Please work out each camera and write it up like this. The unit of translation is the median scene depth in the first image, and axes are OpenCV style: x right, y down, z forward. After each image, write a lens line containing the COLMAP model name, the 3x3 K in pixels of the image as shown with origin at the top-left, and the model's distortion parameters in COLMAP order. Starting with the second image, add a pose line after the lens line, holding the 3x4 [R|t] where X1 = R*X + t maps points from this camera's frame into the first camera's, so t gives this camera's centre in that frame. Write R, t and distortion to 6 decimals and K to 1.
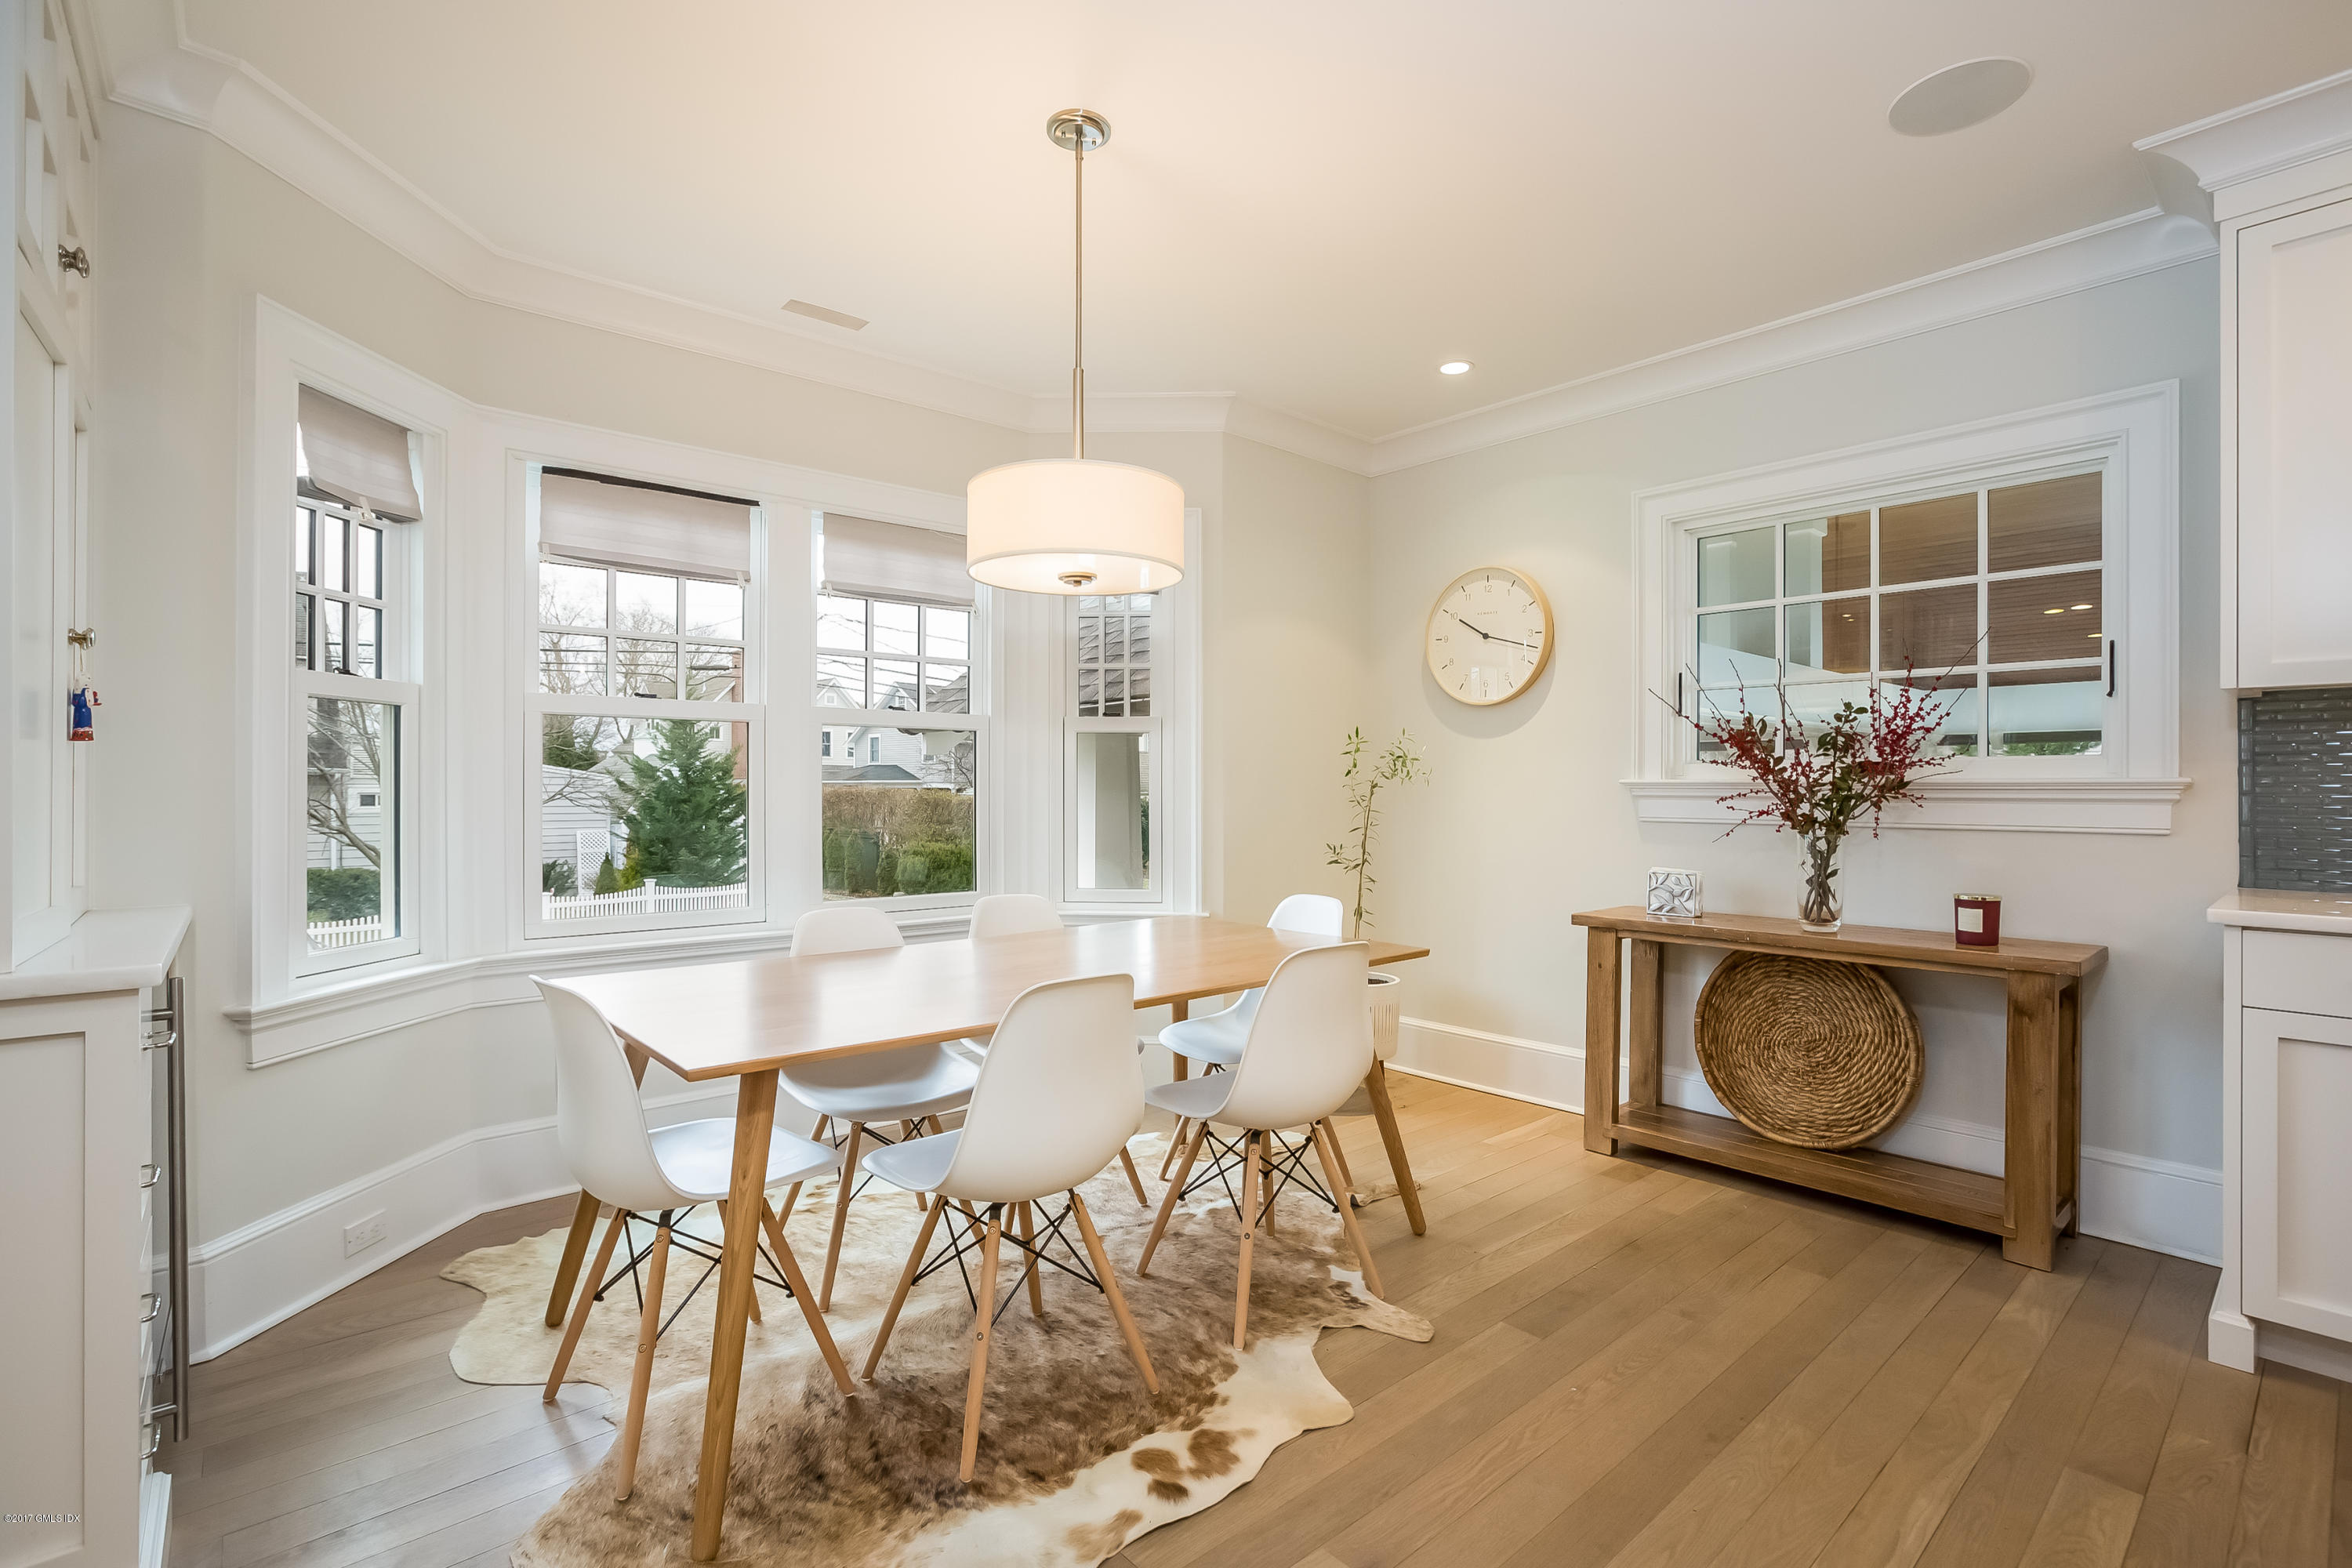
lens RADIAL K [[1053.6, 0, 1208.3], [0, 1053.6, 788.2], [0, 0, 1]] dist [0.002970, 0.001120]
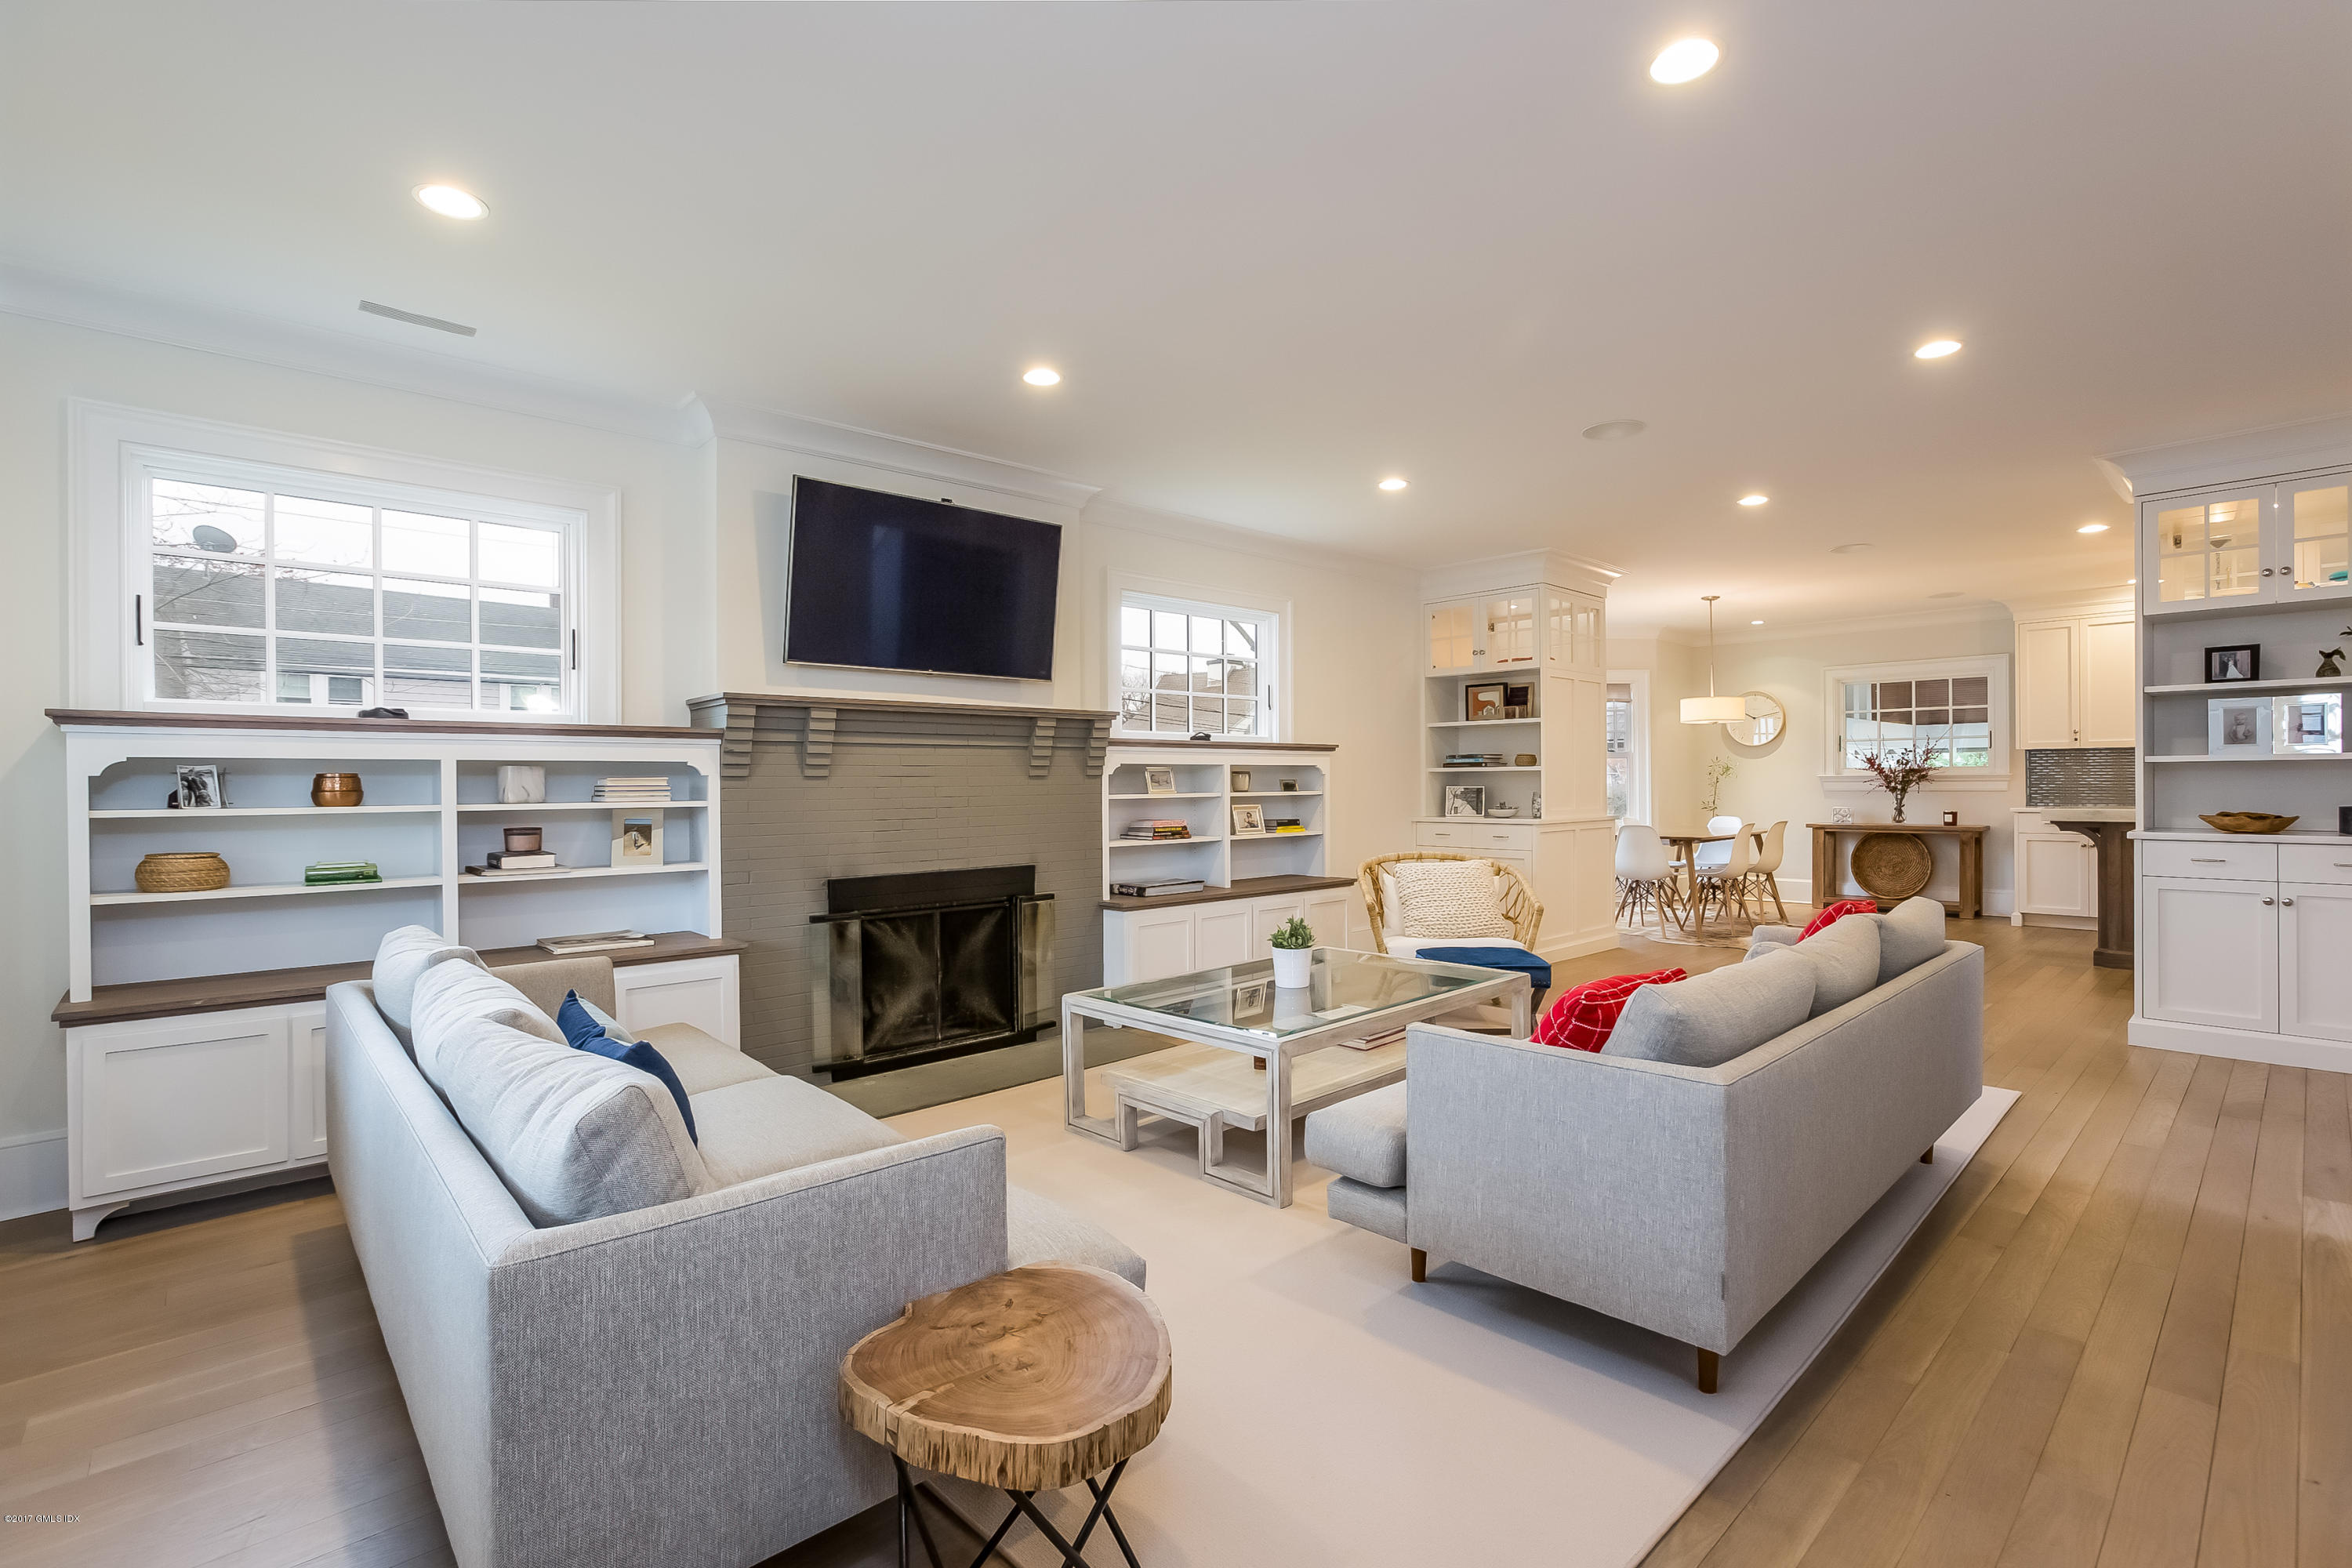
lens RADIAL K [[1075.7, 0, 1176.0], [0, 1075.7, 784.0], [0, 0, 1]] dist [-0.000389, -0.000055]
pose [[0.999841, -0.014571, 0.010263, -1.697634], [0.014519, 0.999882, 0.005091, -0.031344], [-0.010336, -0.004941, 0.999934, -2.298746]]
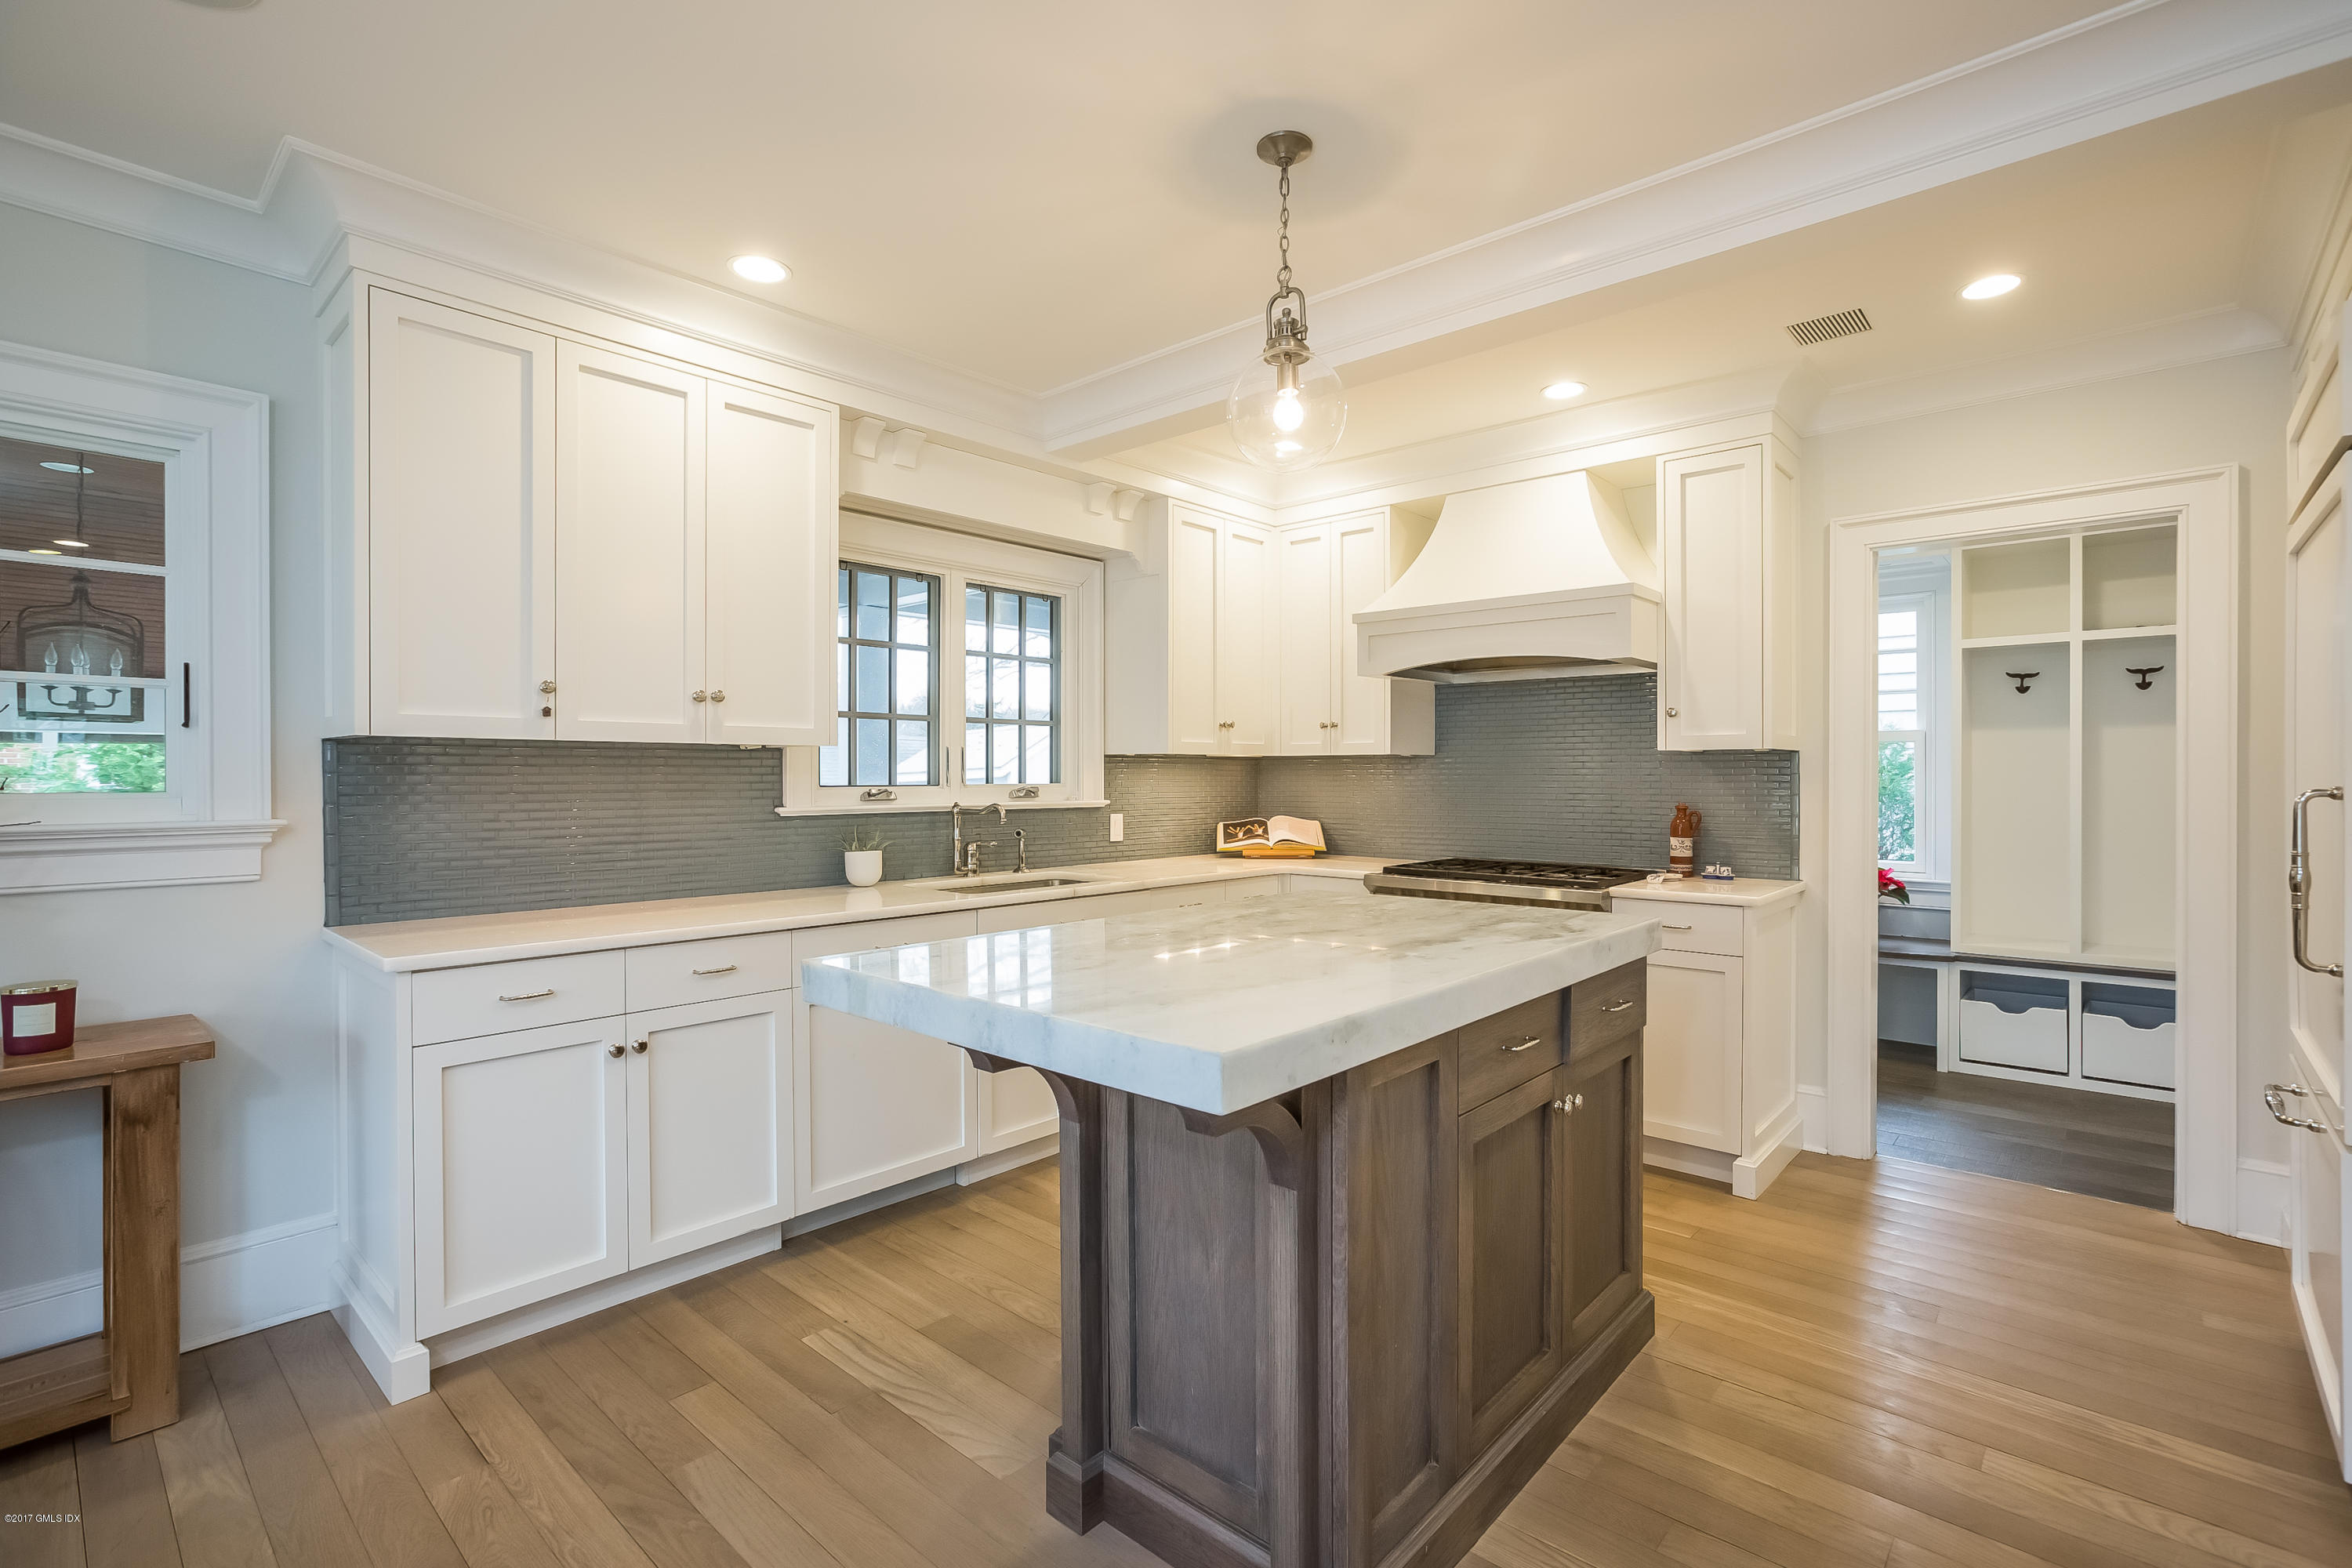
lens RADIAL K [[1053.6, 0, 1208.3], [0, 1053.6, 788.2], [0, 0, 1]] dist [0.002970, 0.001120]
pose [[-0.106448, -0.009380, 0.994274, -0.107438], [-0.000786, 0.999956, 0.009349, -0.046106], [-0.994318, 0.000214, -0.106450, 0.258970]]
